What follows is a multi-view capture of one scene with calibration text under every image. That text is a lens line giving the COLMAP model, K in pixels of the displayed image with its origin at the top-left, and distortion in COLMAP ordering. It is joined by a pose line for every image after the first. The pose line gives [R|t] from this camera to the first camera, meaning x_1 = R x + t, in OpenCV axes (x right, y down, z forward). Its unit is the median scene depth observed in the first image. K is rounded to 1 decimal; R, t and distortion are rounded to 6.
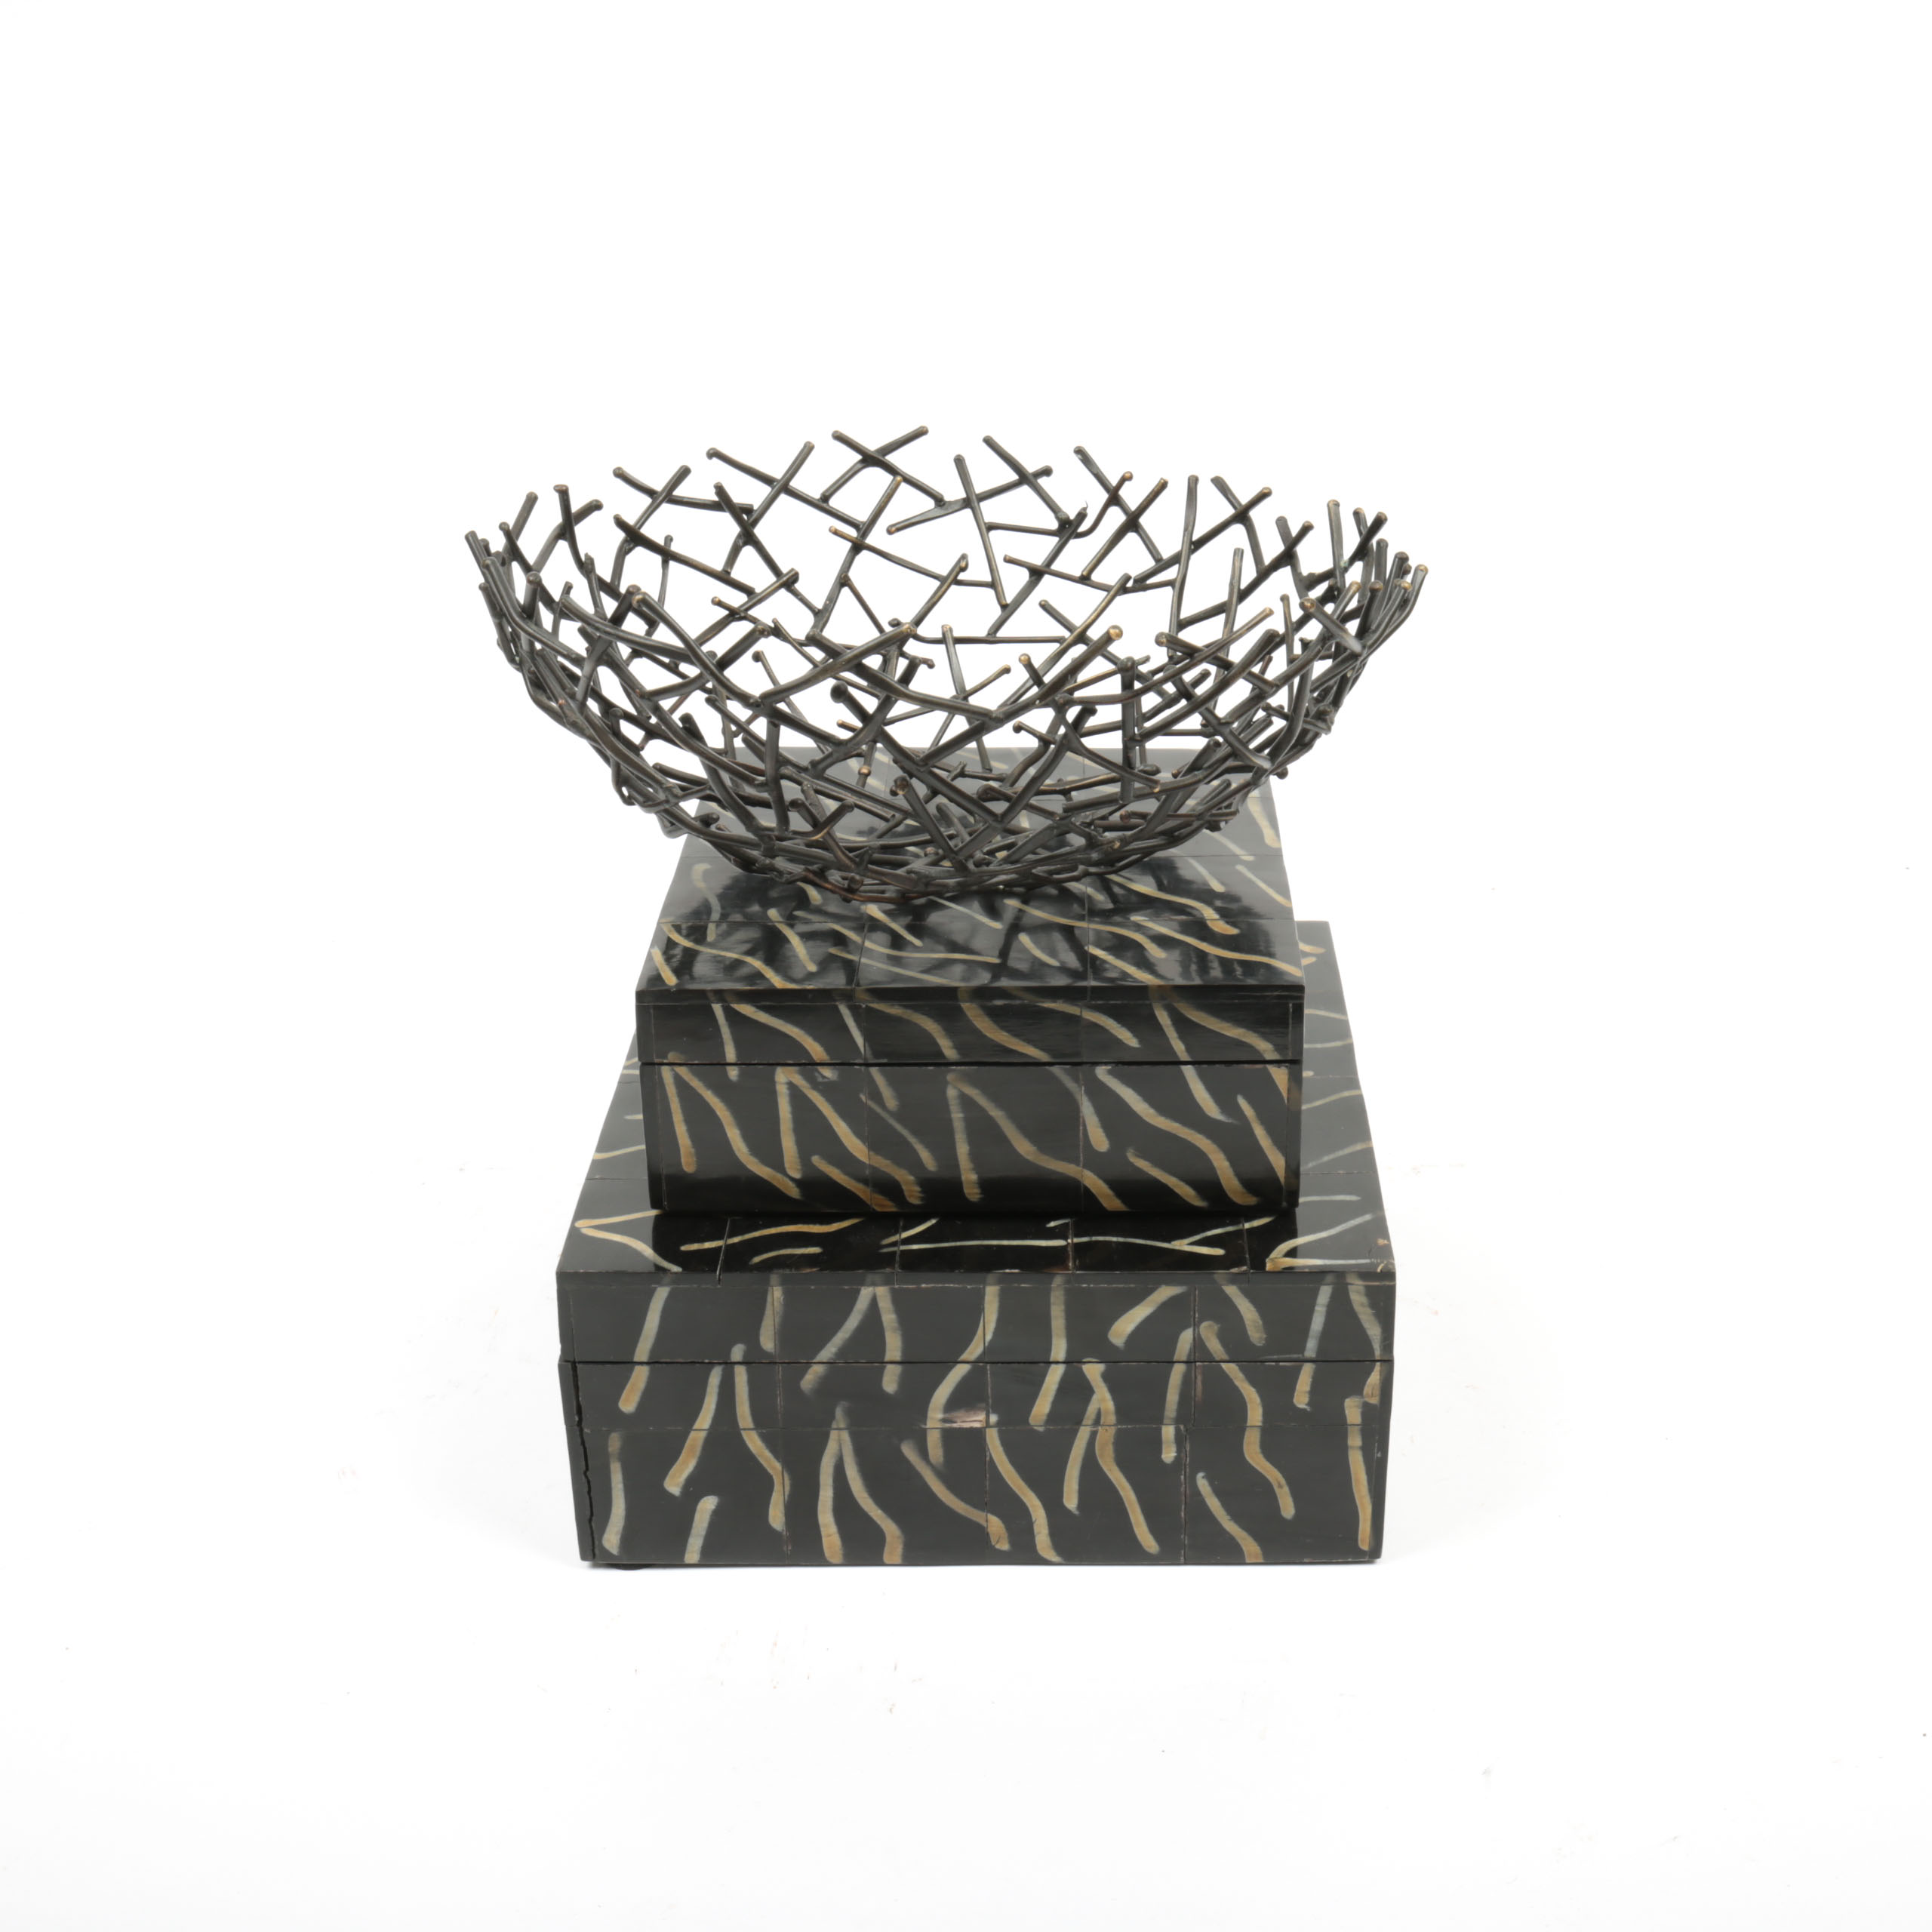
lens RADIAL K [[2746.4, 0, 1065.0], [0, 2746.4, 956.0], [0, 0, 1]] dist [0.042831, 0.000000]
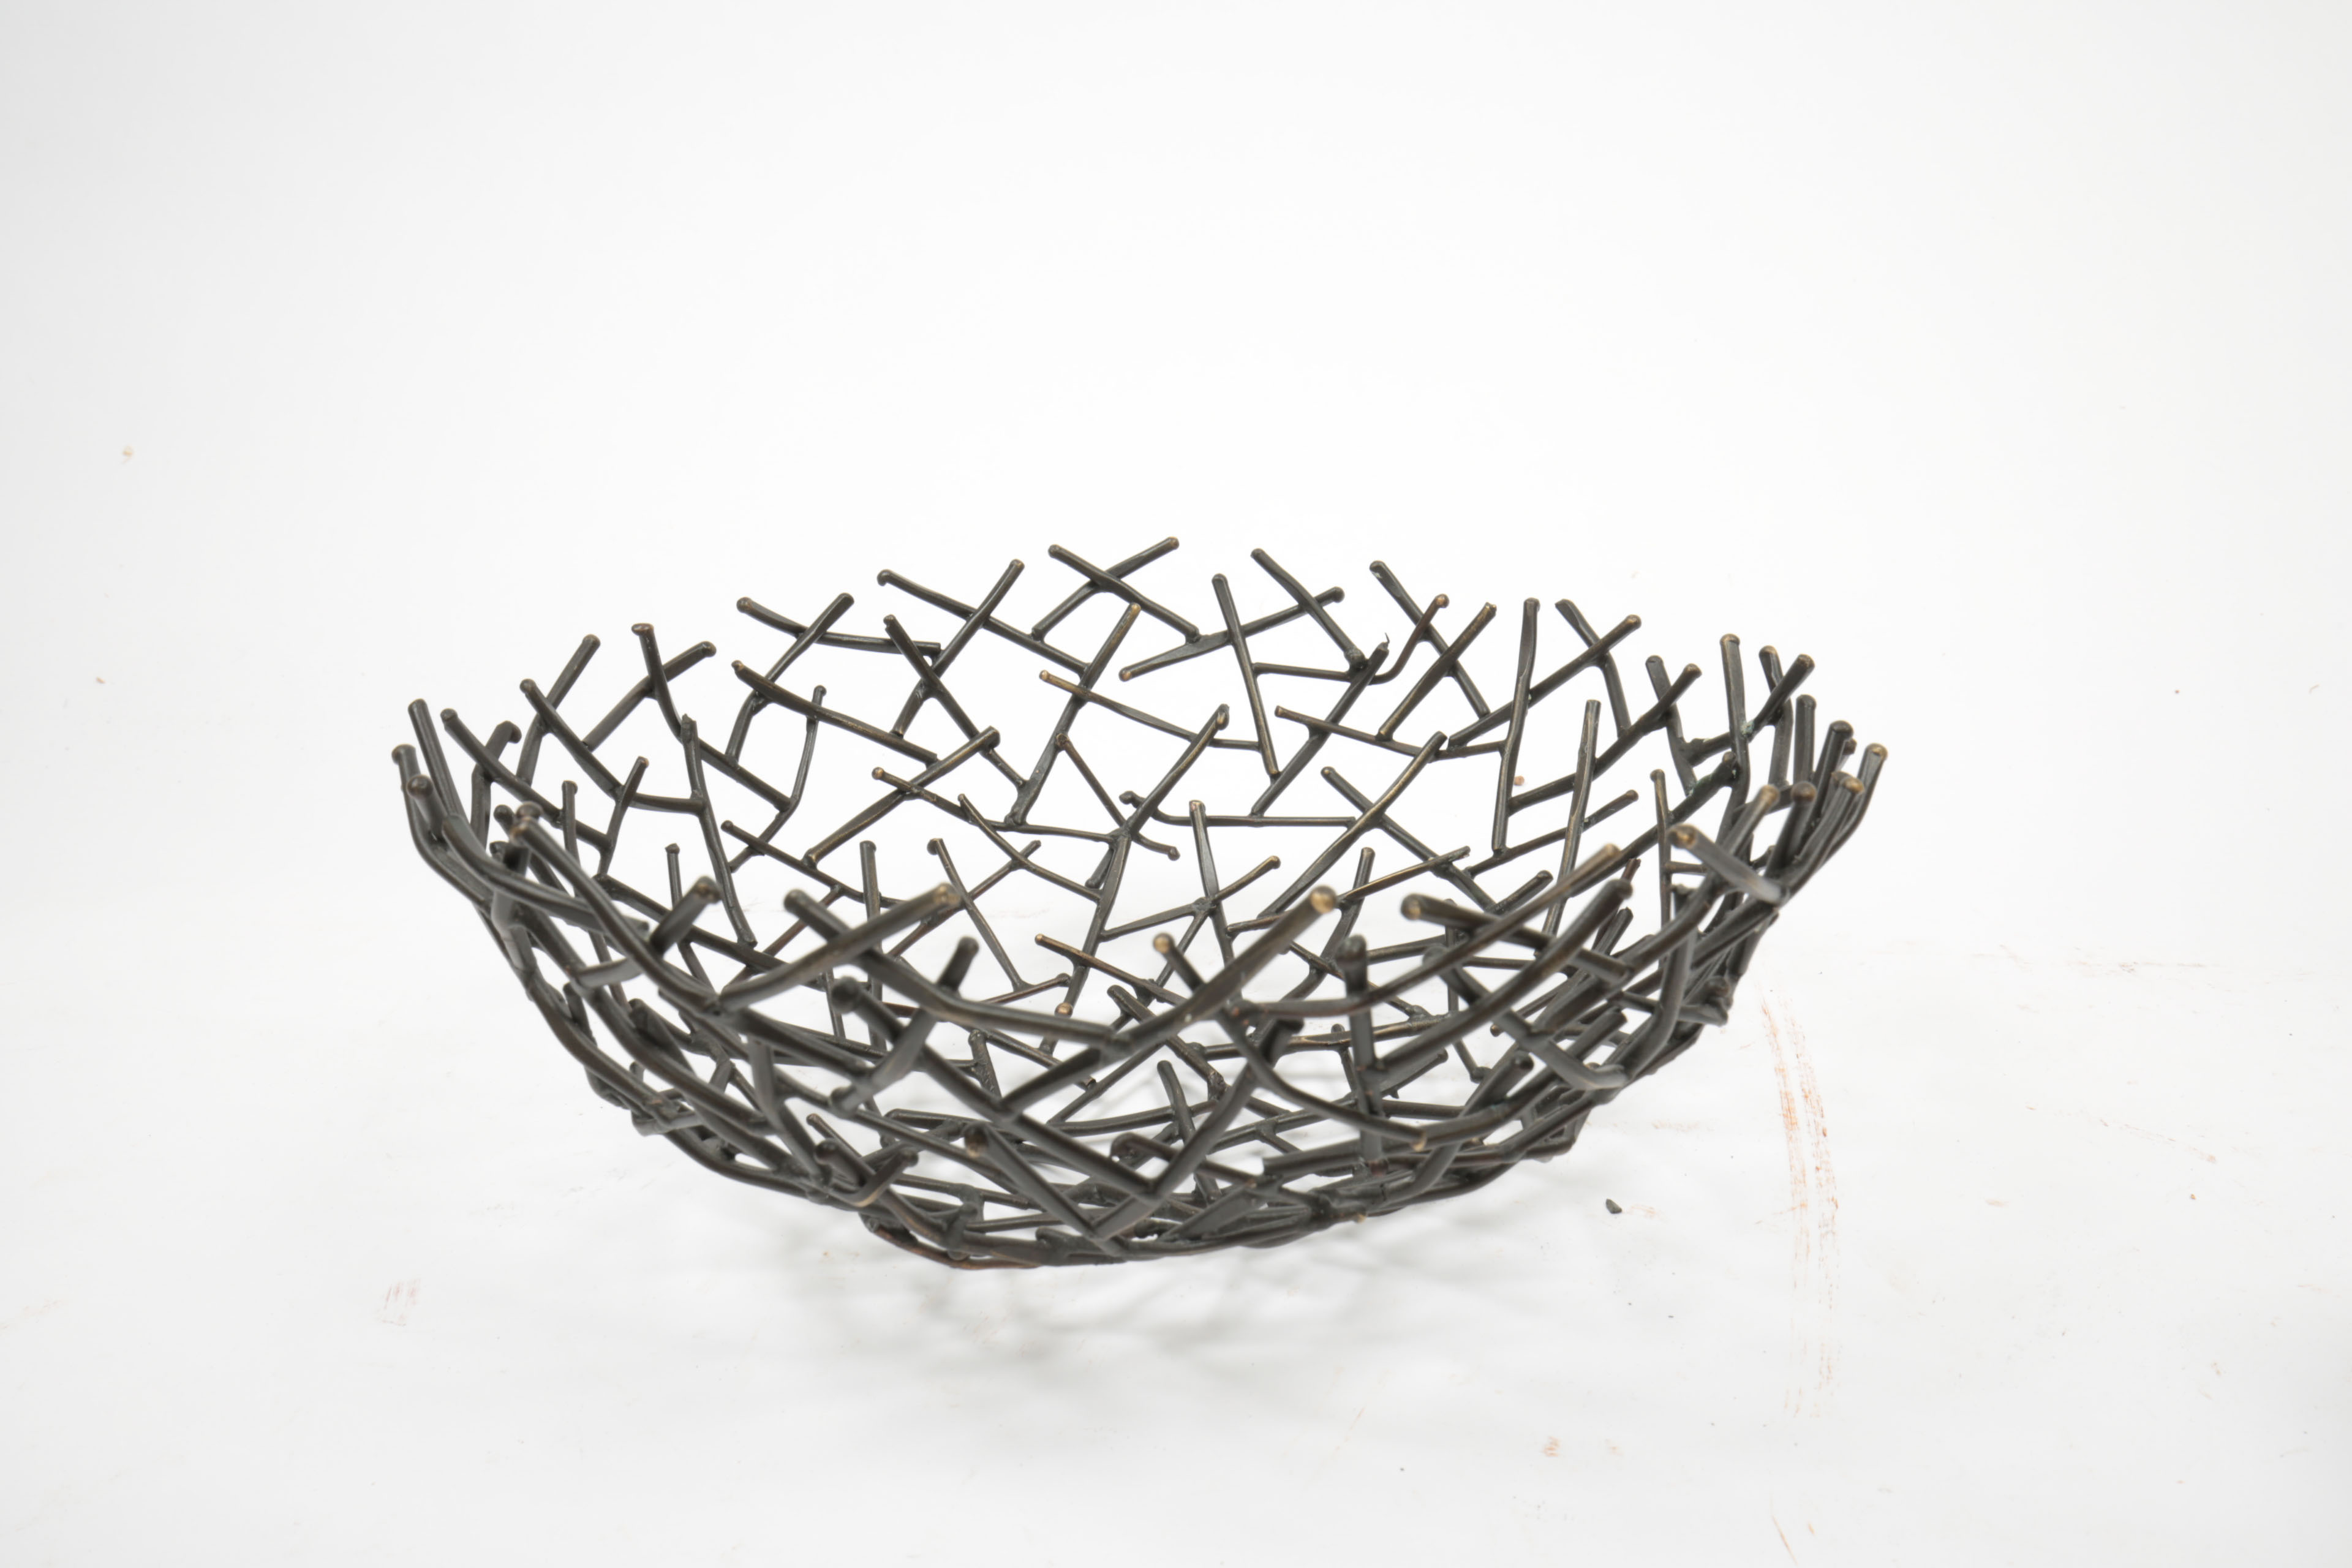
lens RADIAL K [[2221.3, 0, 1177.1], [0, 2221.3, 809.7], [0, 0, 1]] dist [0.051780, 0.000000]
pose [[0.989030, 0.004029, -0.147658, 0.046110], [-0.014213, 0.997585, -0.067980, -0.087542], [0.147028, 0.069333, 0.986699, 0.461037]]
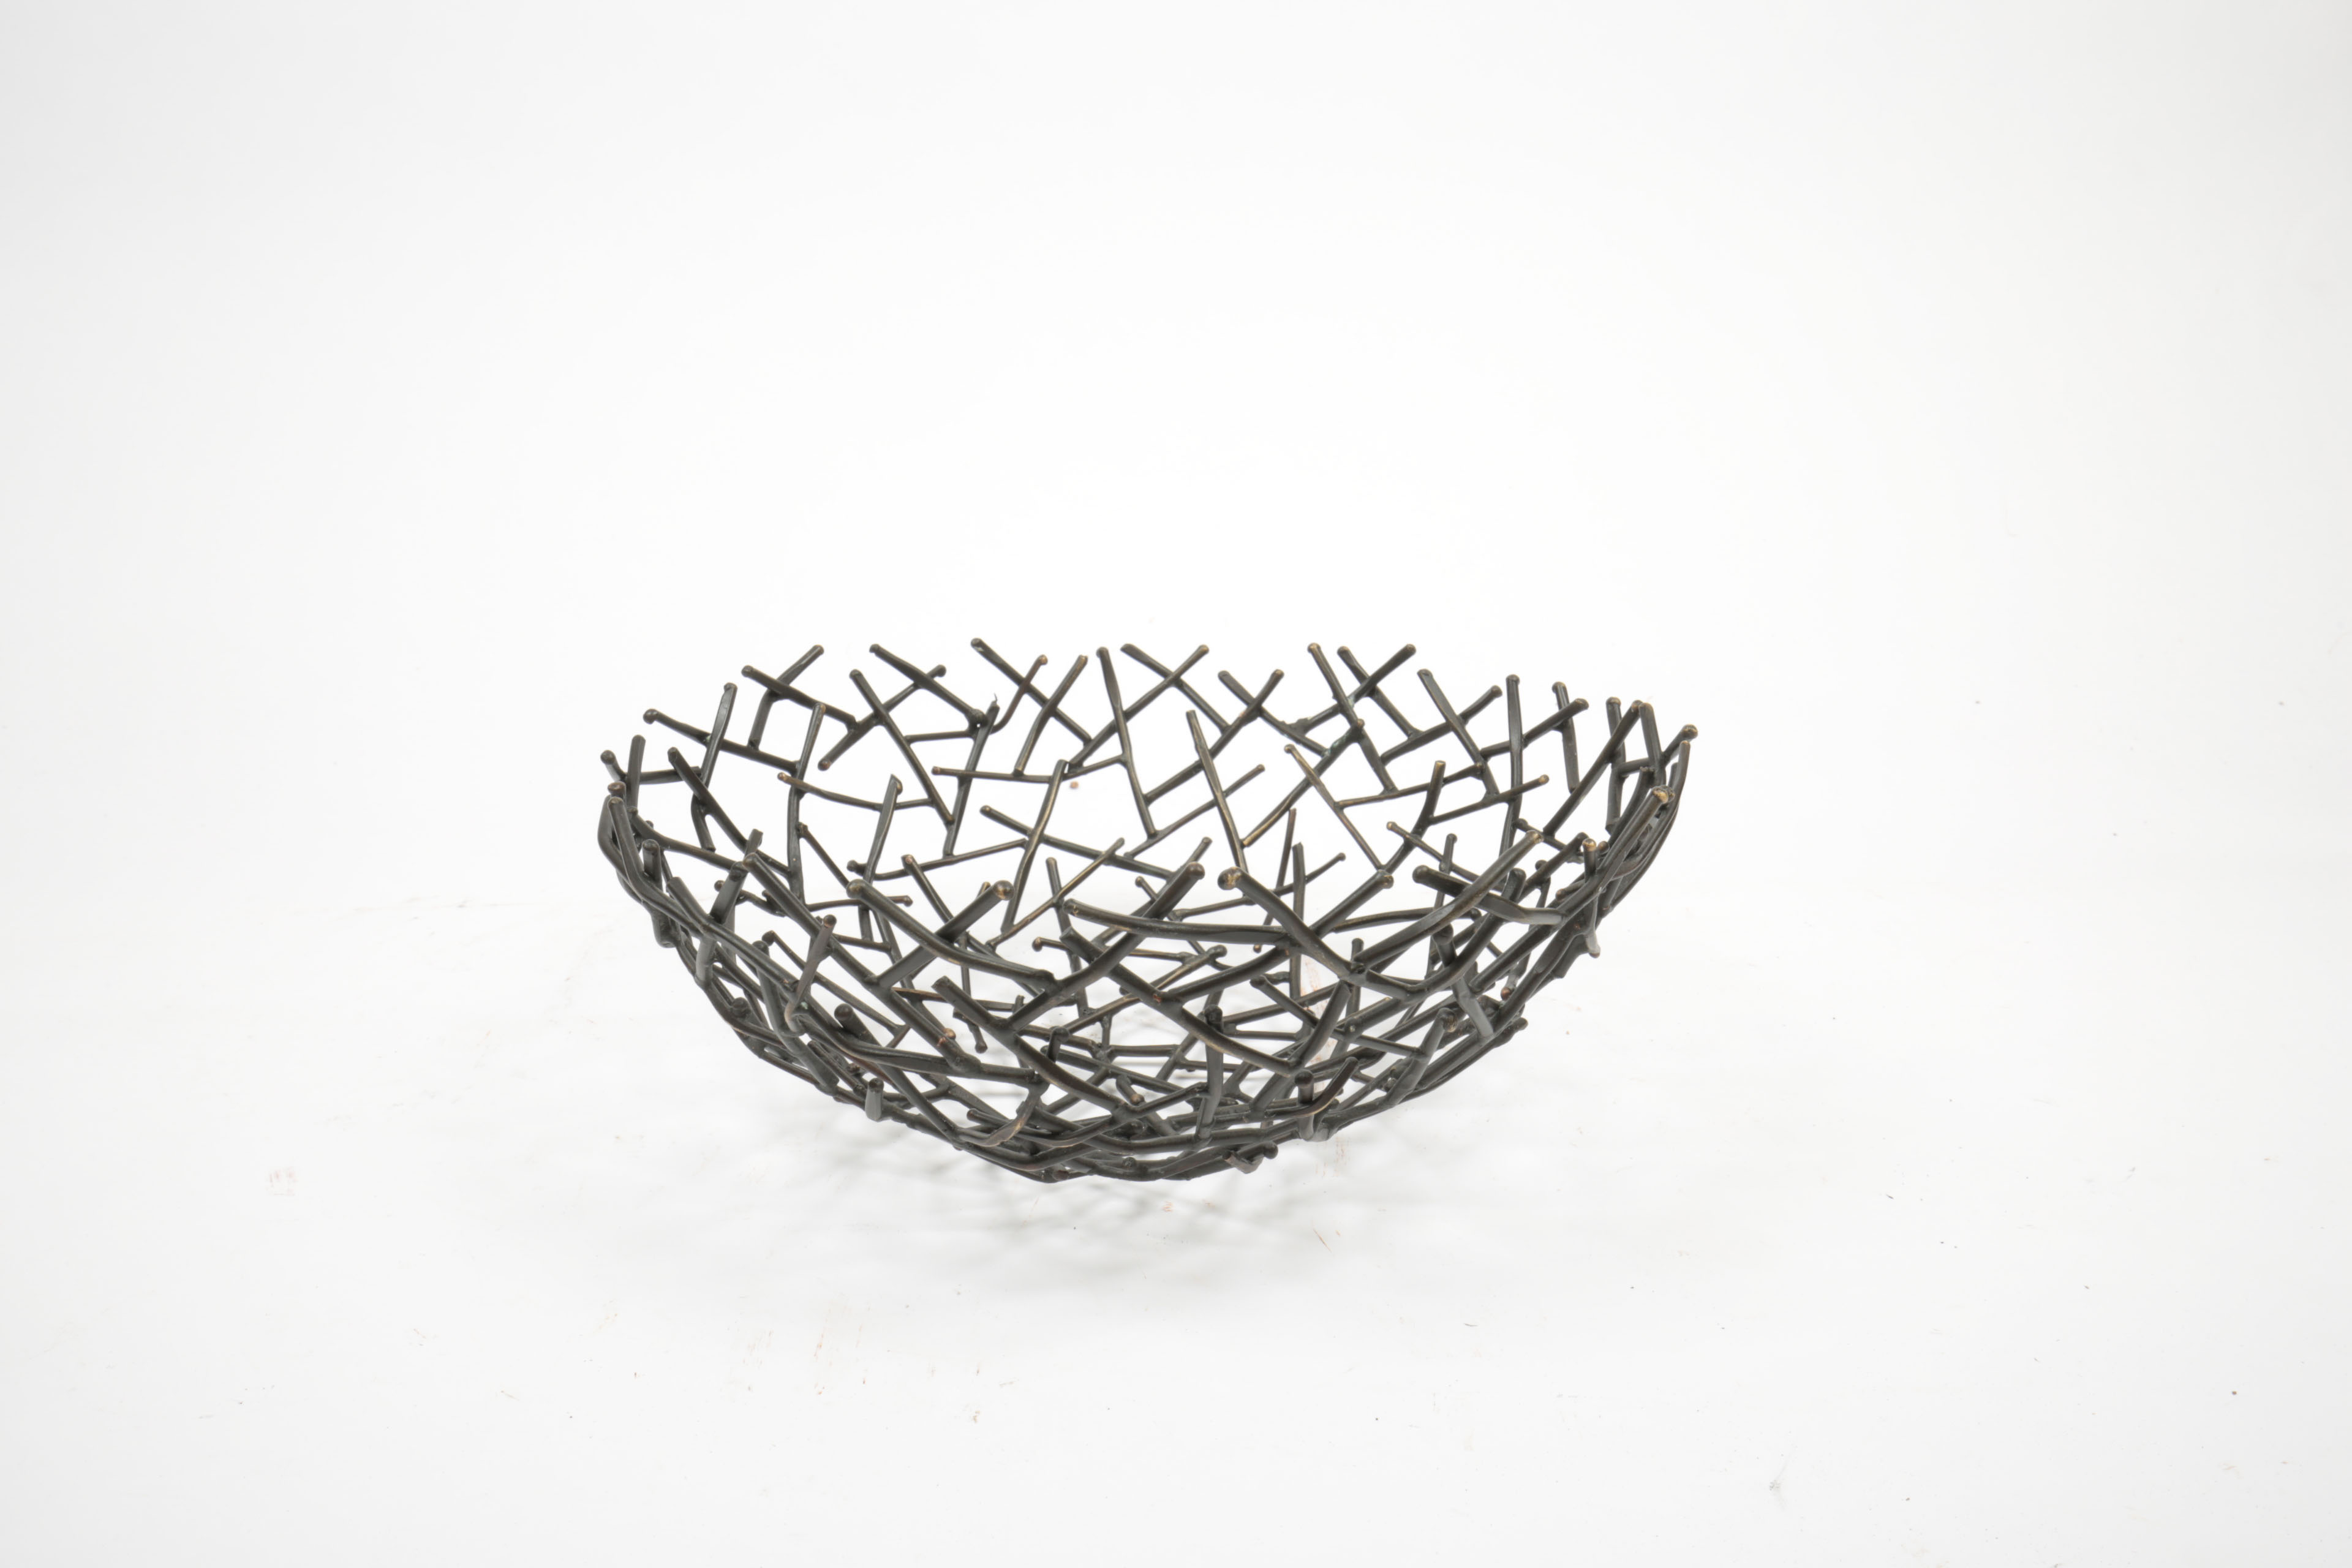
lens RADIAL K [[2221.3, 0, 1160.4], [0, 2221.3, 769.6], [0, 0, 1]] dist [0.051780, 0.000000]
pose [[0.779488, -0.196158, 0.594912, -0.457923], [0.249205, 0.968424, -0.007208, -0.137973], [-0.574713, 0.153873, 0.803758, 0.417446]]
